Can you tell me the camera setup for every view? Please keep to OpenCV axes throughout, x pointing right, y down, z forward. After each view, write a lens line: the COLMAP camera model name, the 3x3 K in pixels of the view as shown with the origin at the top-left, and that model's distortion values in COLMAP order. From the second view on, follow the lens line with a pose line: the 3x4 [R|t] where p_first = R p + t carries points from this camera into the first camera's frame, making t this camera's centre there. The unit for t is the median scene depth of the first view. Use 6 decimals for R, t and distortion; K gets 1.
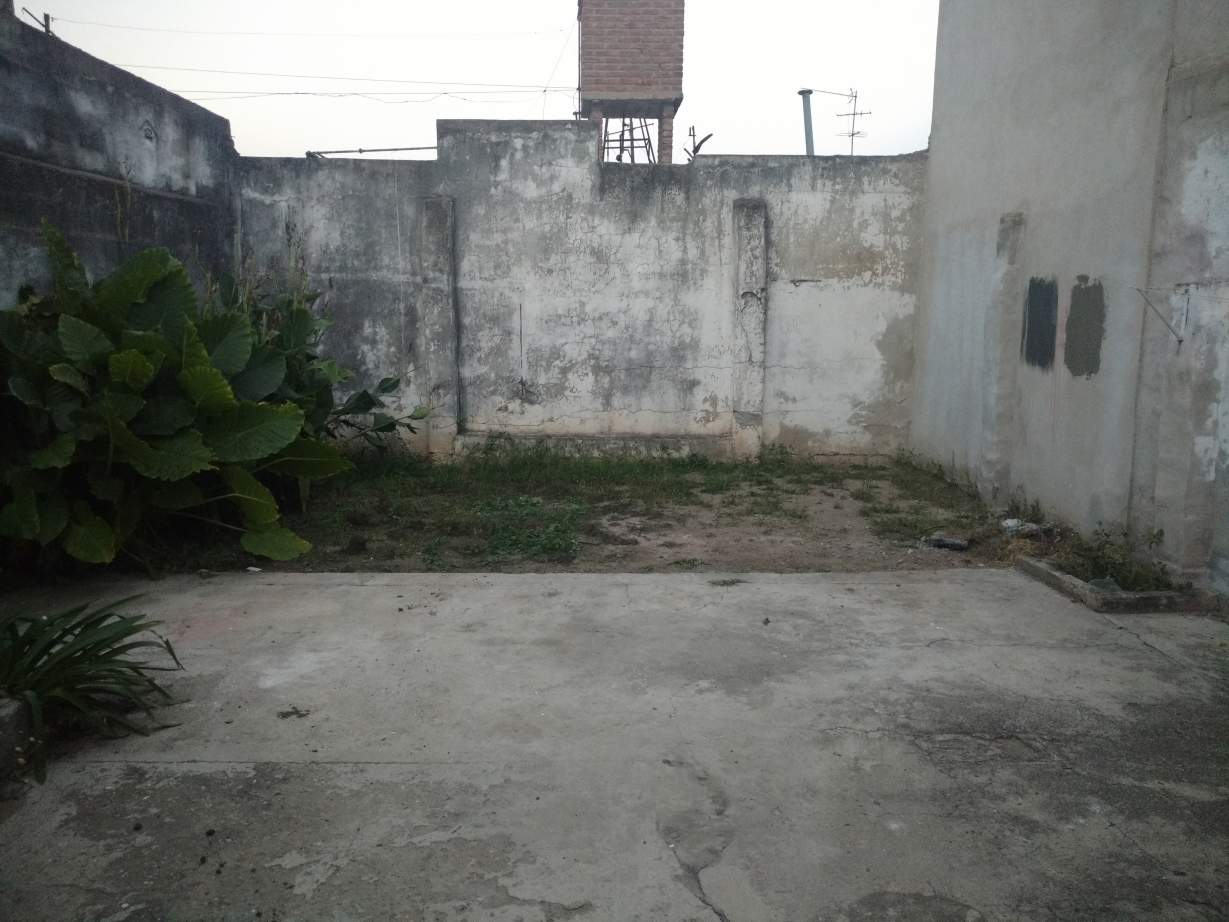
lens RADIAL K [[947.5, 0, 614.5], [0, 947.5, 461.0], [0, 0, 1]] dist [-0.001894, -0.001472]
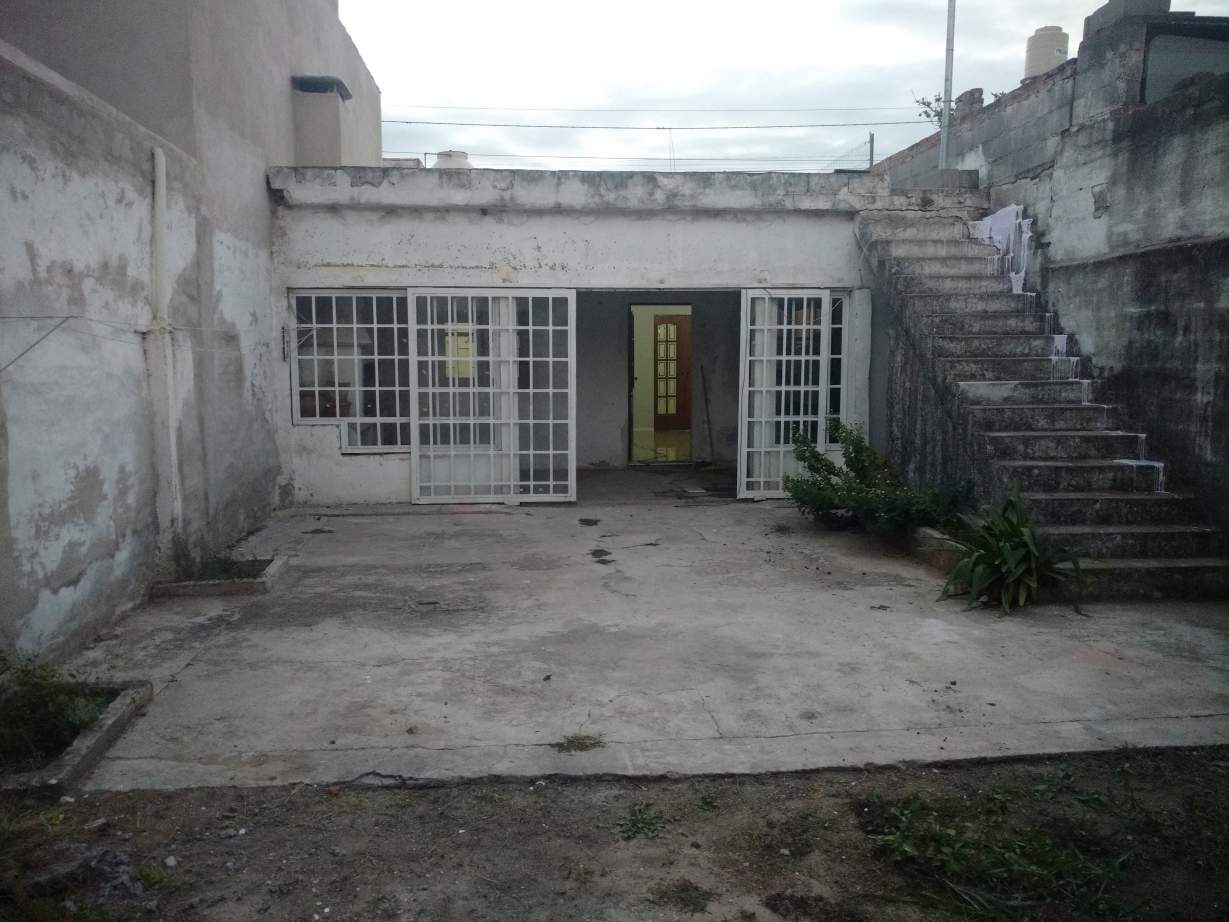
lens RADIAL K [[947.5, 0, 614.5], [0, 947.5, 461.0], [0, 0, 1]] dist [-0.001894, -0.001472]
pose [[-0.995804, 0.008791, -0.091086, 0.187200], [-0.016980, 0.960340, 0.278313, -0.314194], [0.089920, 0.278692, -0.956162, 1.946324]]
